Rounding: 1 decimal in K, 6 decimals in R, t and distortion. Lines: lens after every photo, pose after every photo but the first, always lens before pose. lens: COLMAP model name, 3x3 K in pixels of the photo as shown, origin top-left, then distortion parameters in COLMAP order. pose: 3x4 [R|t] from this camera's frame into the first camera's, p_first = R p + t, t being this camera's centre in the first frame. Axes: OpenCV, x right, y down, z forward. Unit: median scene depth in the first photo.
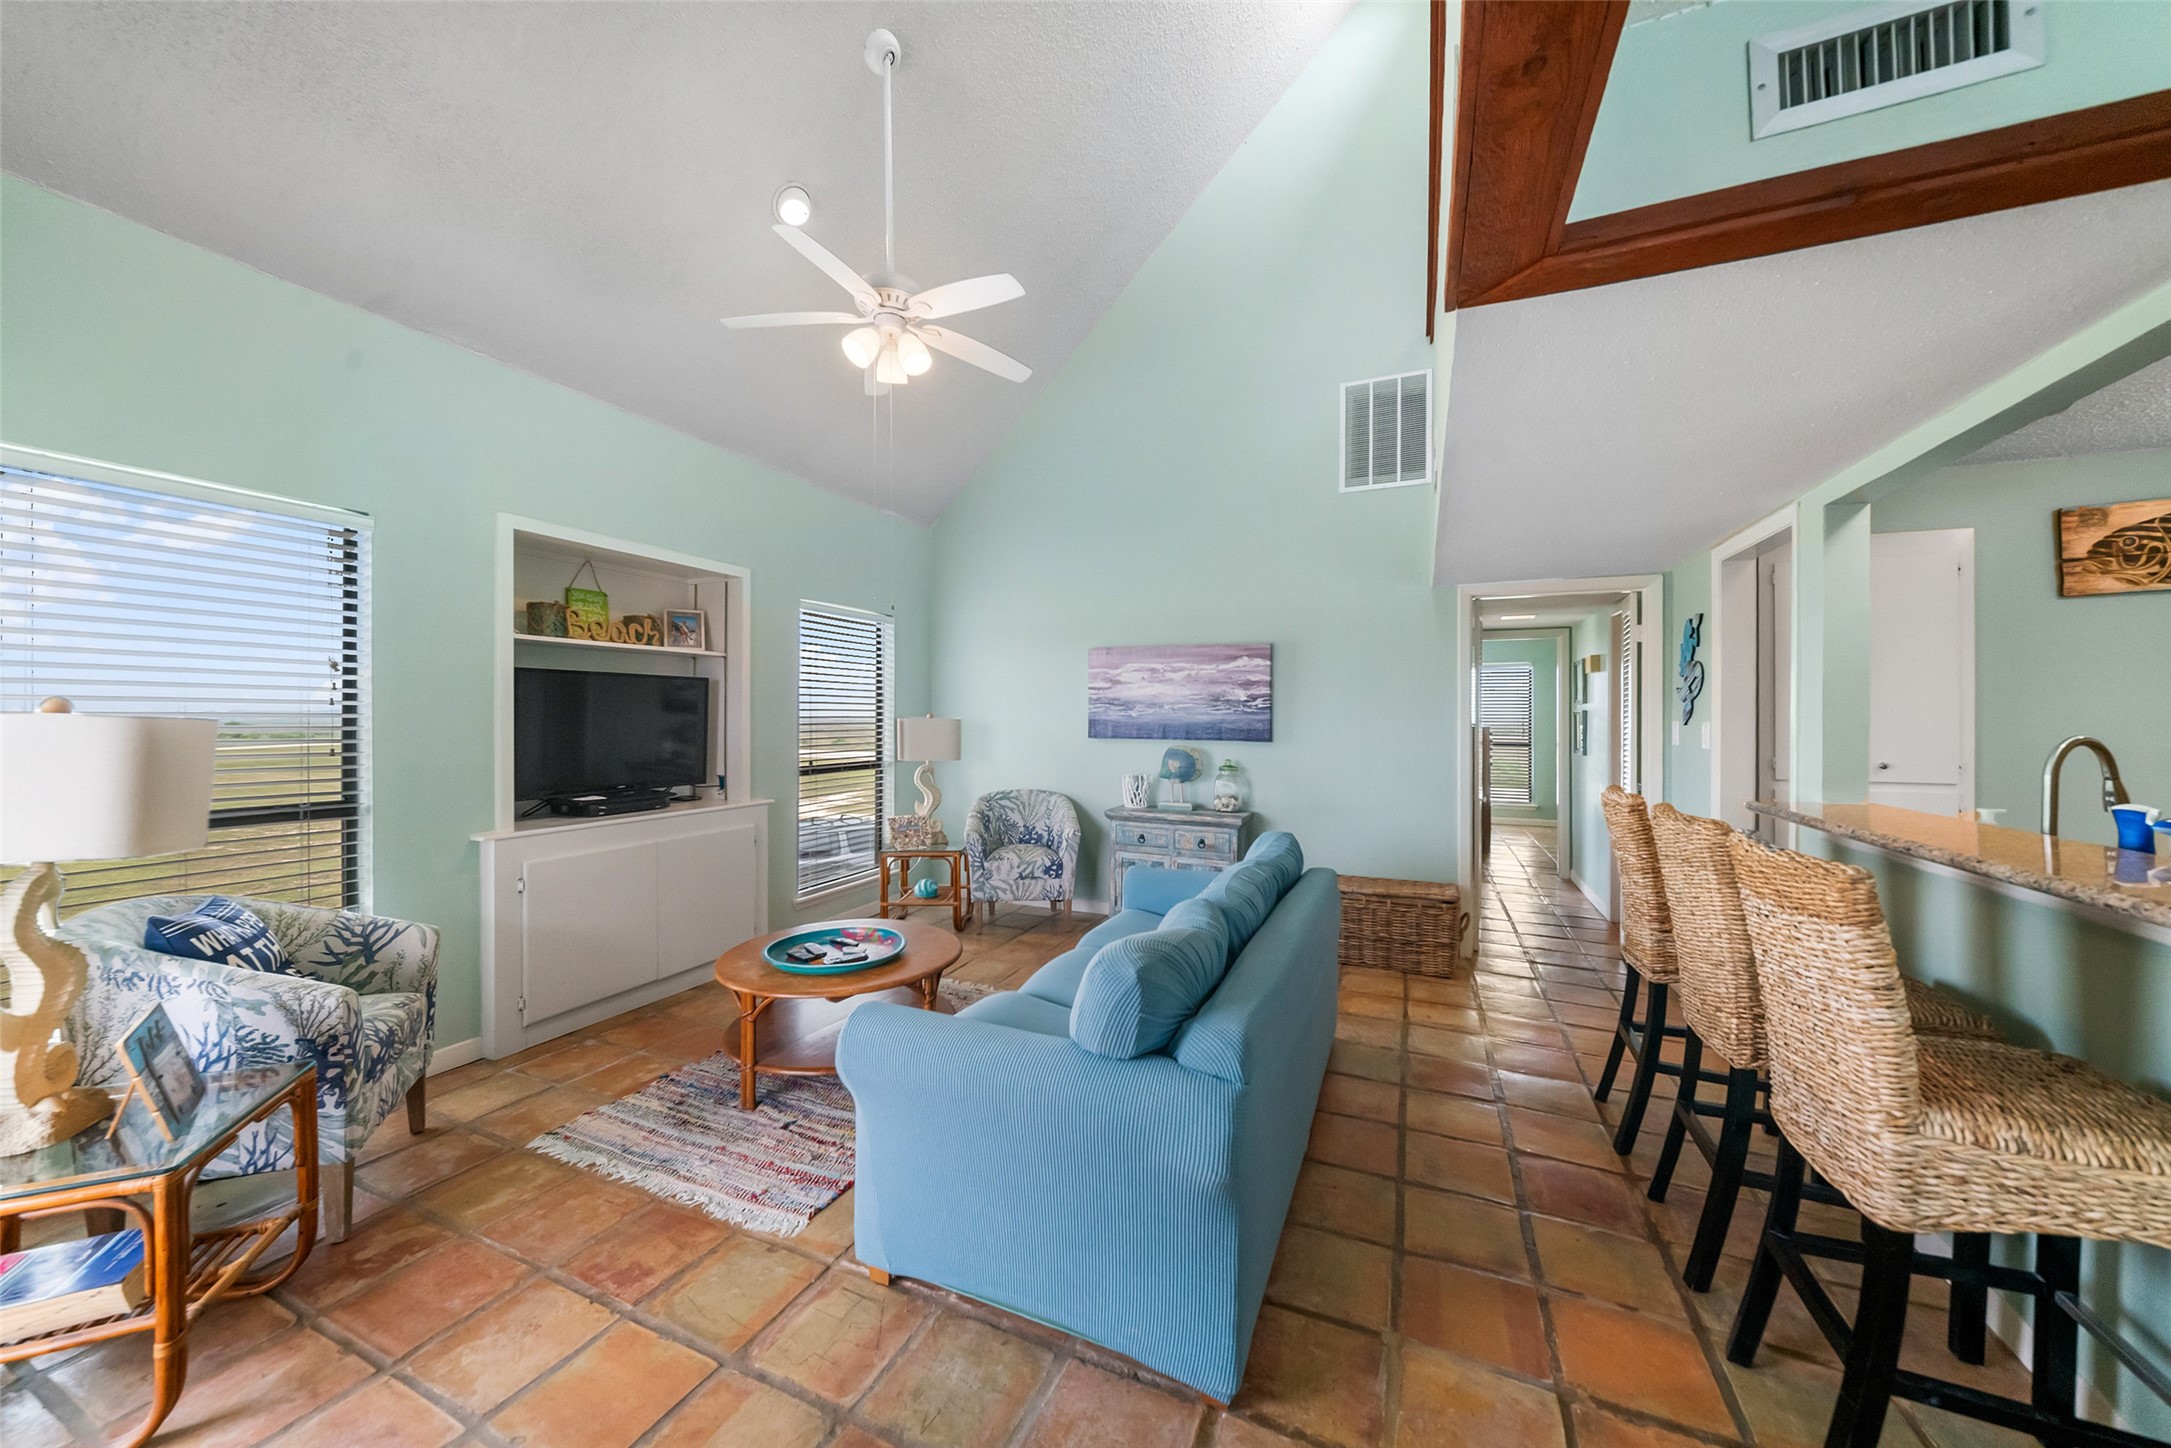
lens RADIAL K [[769.1, 0, 1086.2], [0, 769.1, 724.5], [0, 0, 1]] dist [-0.002110, -0.000178]
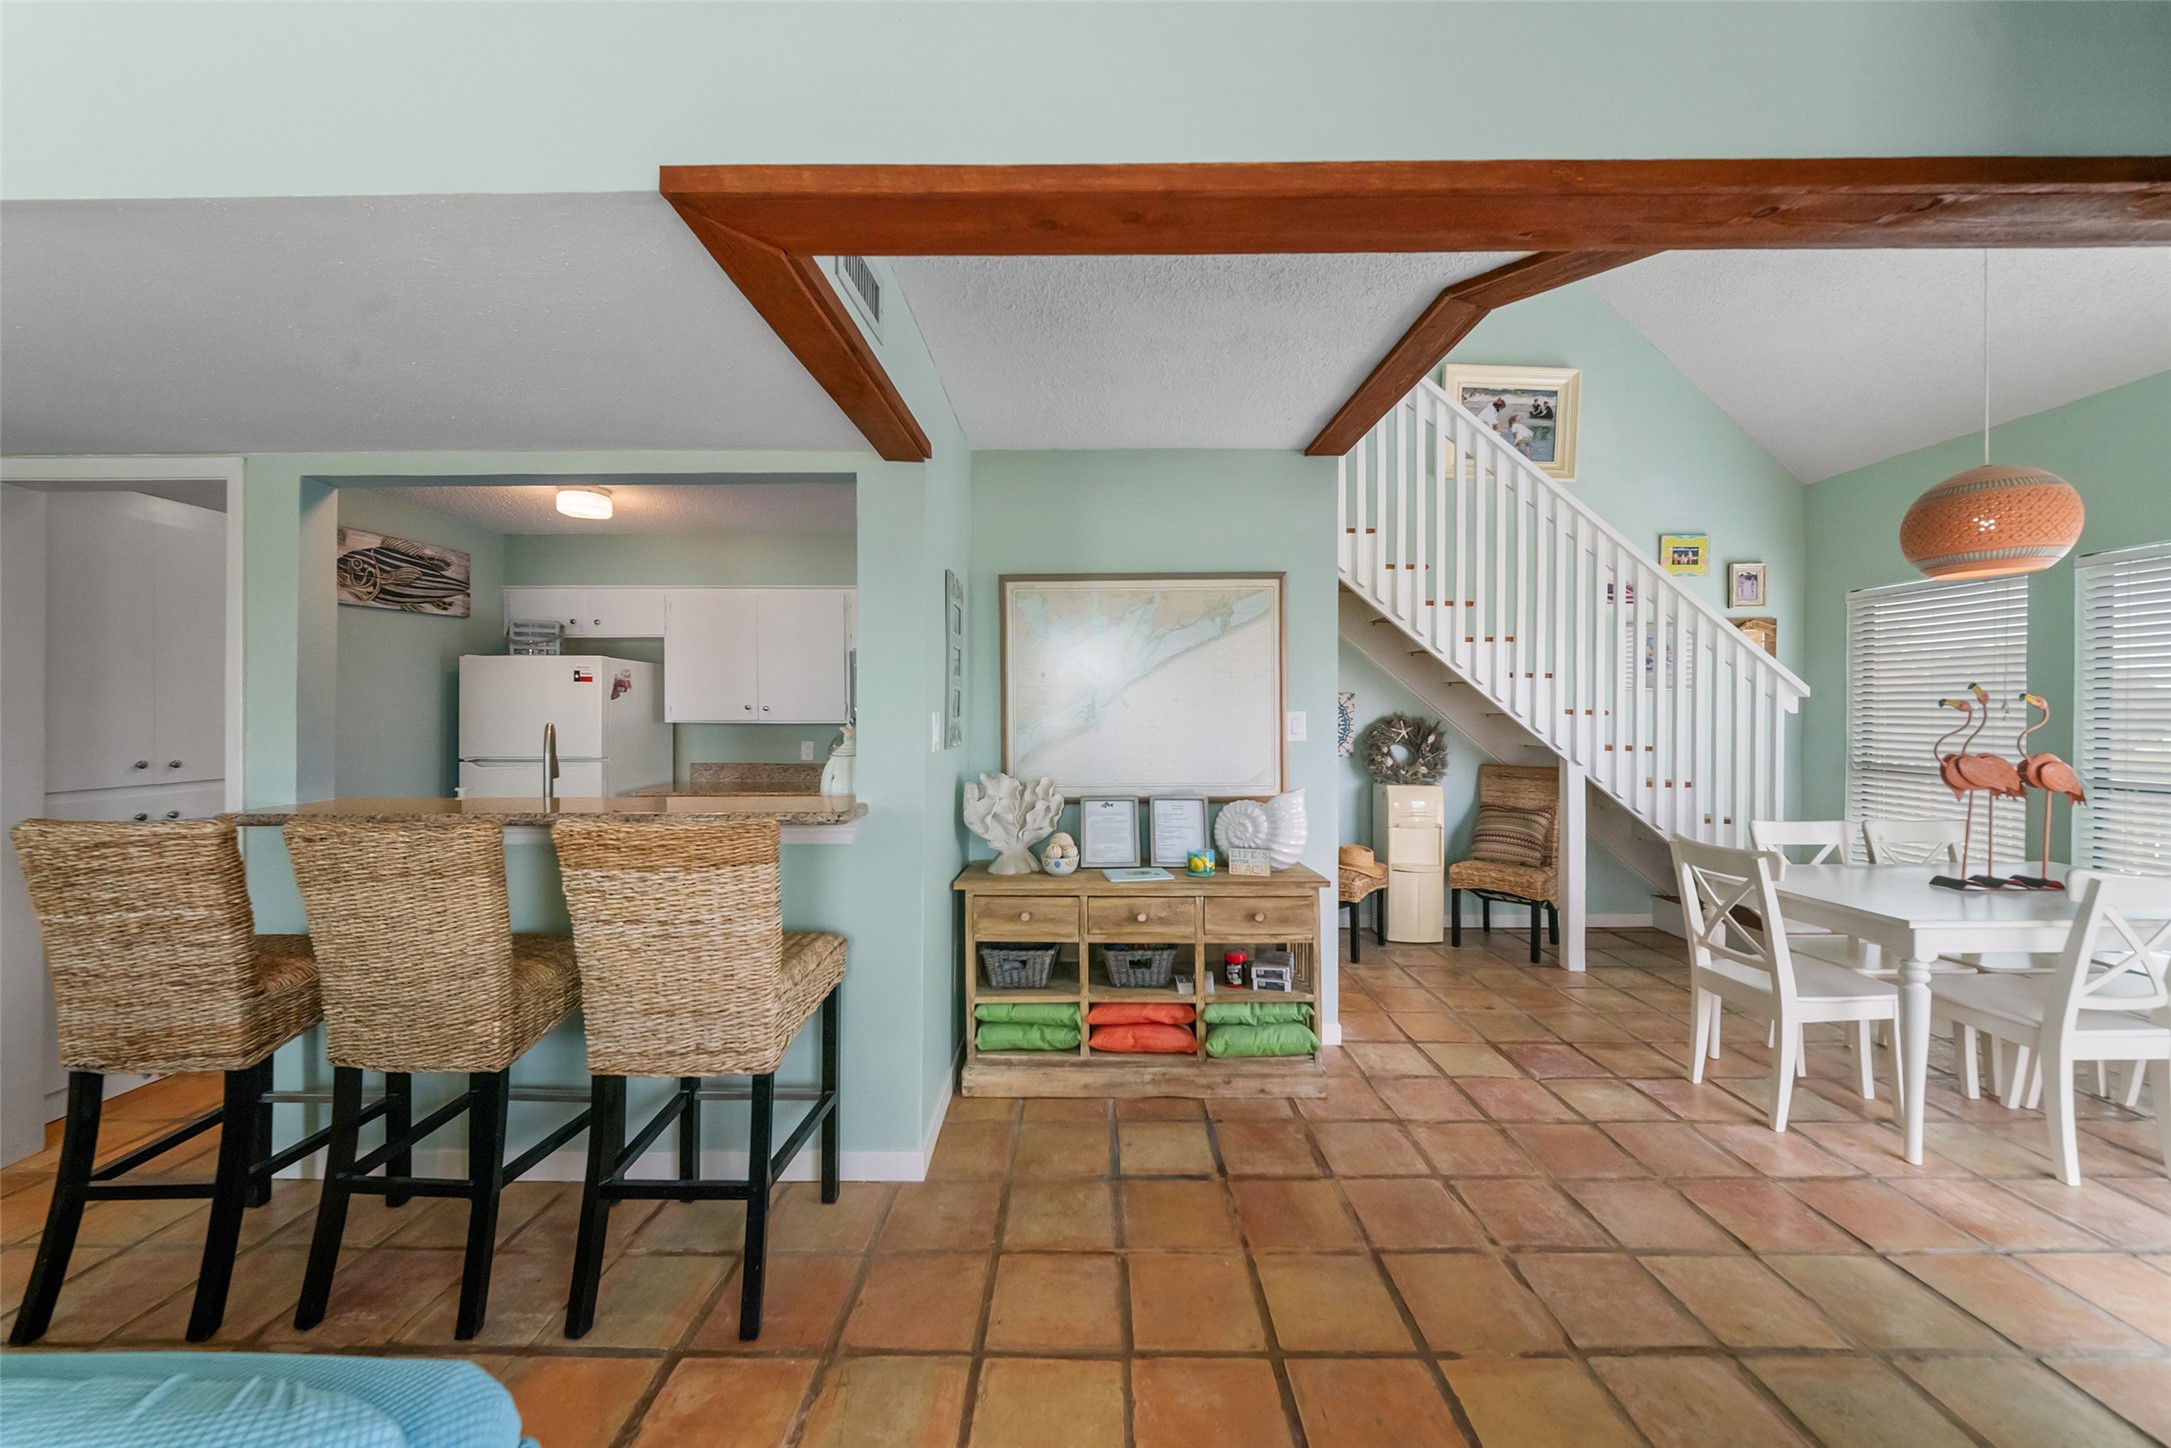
lens RADIAL K [[761.7, 0, 1095.2], [0, 761.7, 713.9], [0, 0, 1]] dist [0.006515, -0.006029]
pose [[-0.395812, -0.005756, 0.918313, -0.123891], [0.009568, 0.999900, 0.010391, -0.002228], [-0.918282, 0.012899, -0.395718, 0.259692]]
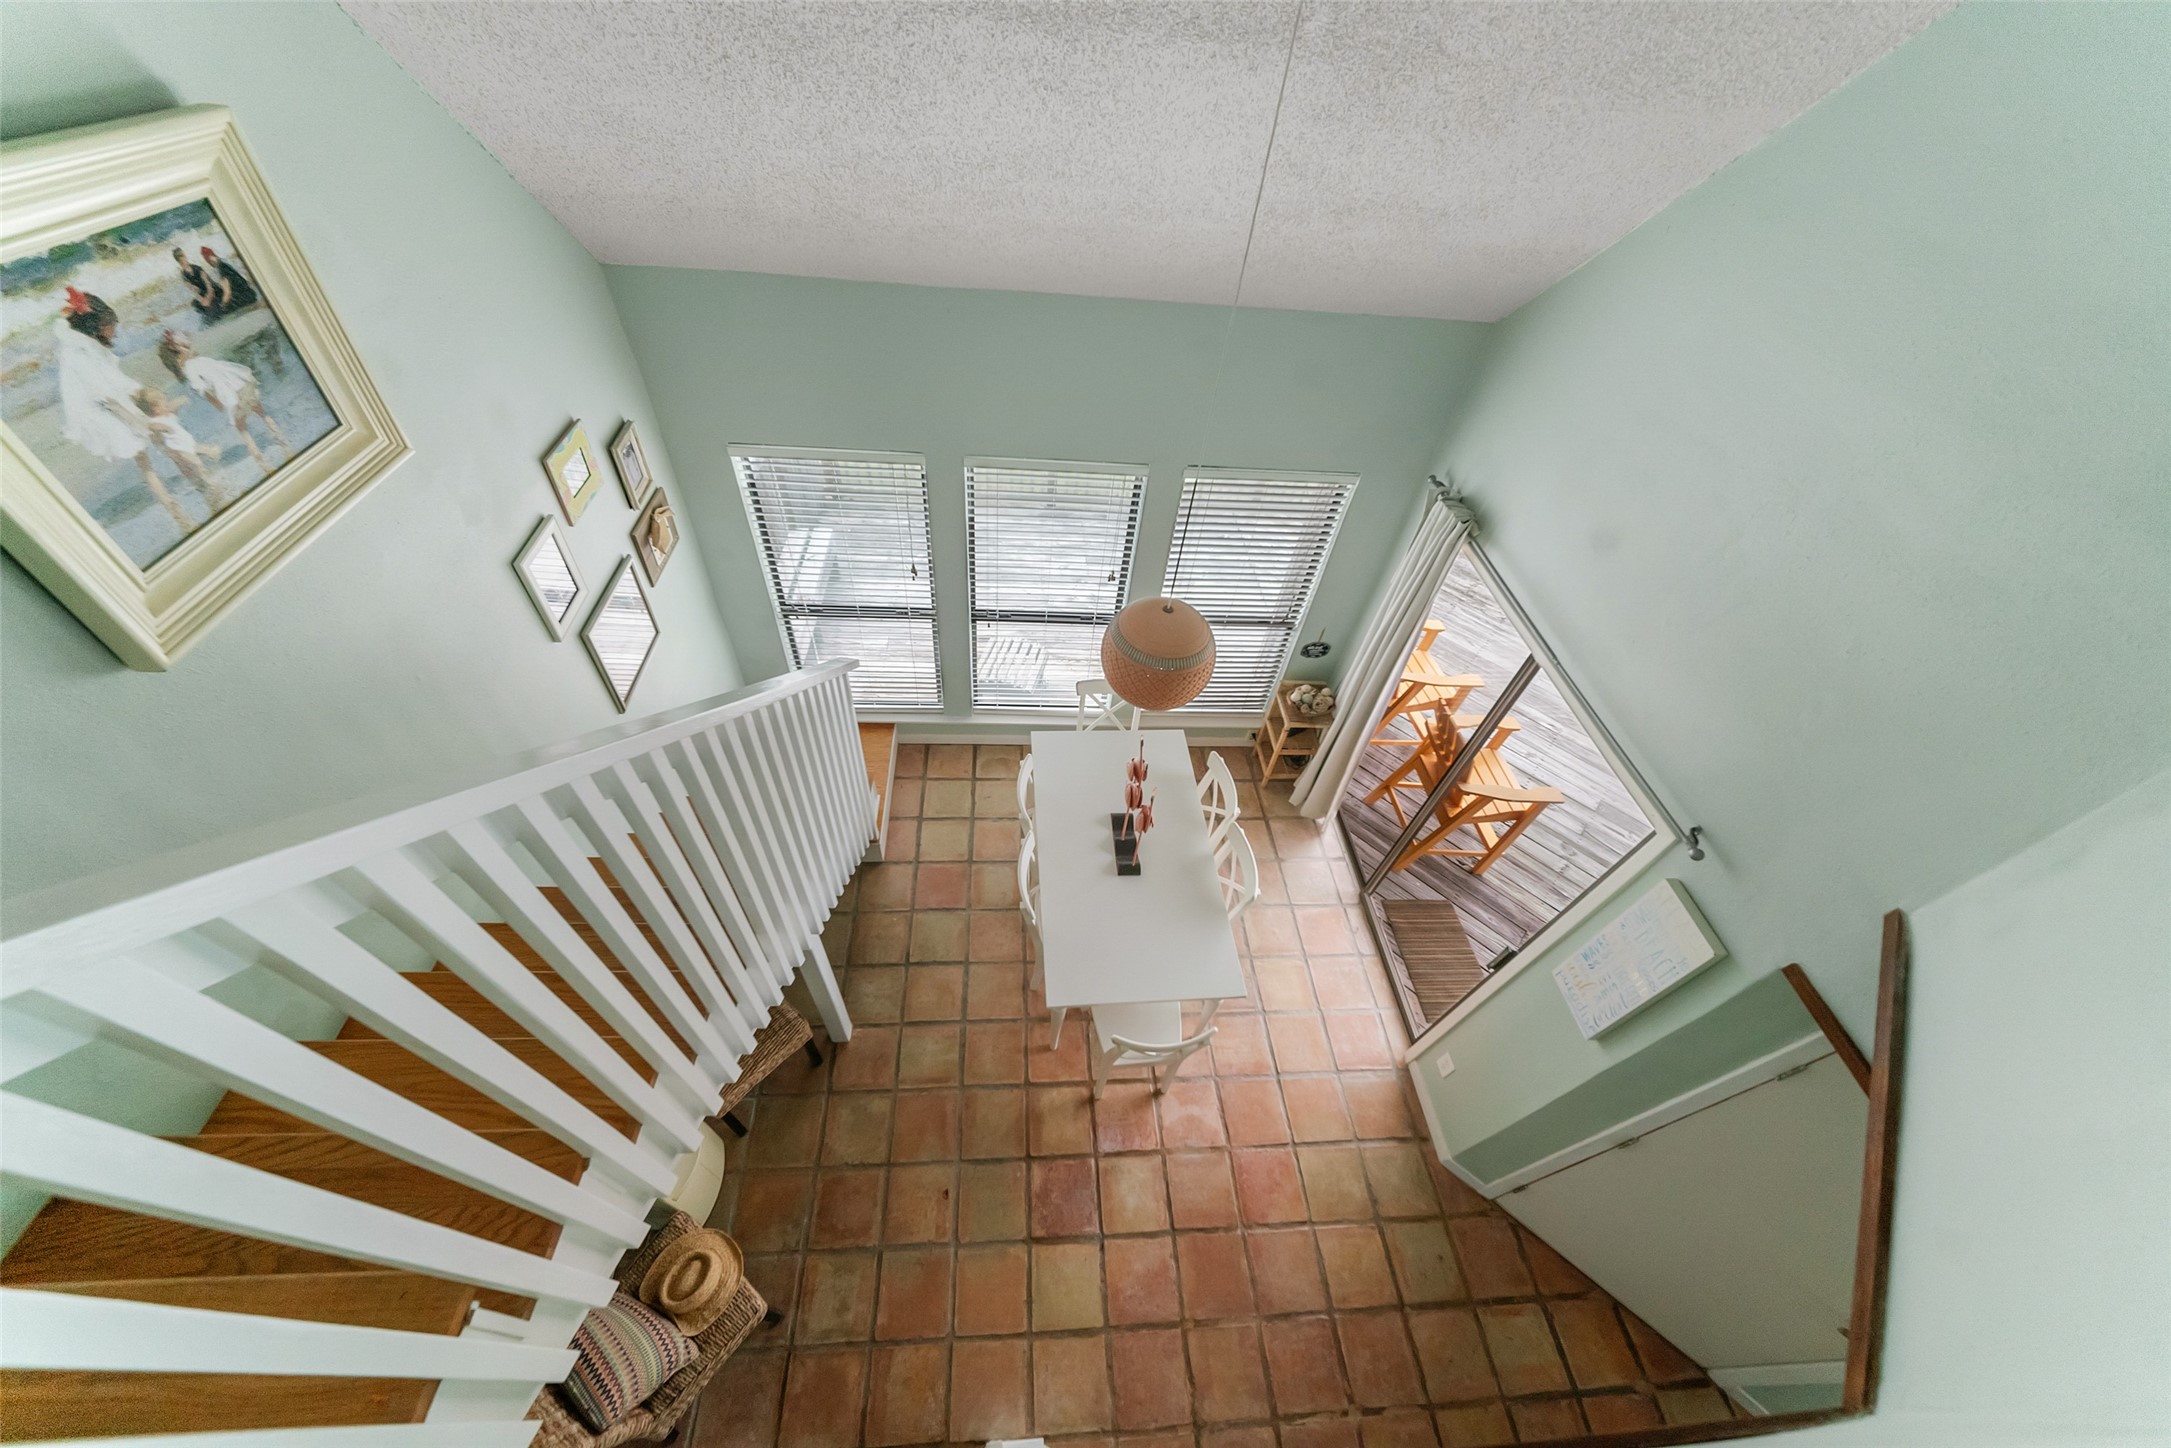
lens RADIAL K [[750.3, 0, 1080.9], [0, 750.3, 740.0], [0, 0, 1]] dist [-0.000108, -0.000186]
pose [[-0.893153, 0.286015, -0.347094, 0.416582], [-0.081557, 0.655950, 0.750386, -0.521342], [0.442297, 0.698517, -0.562537, -0.232942]]
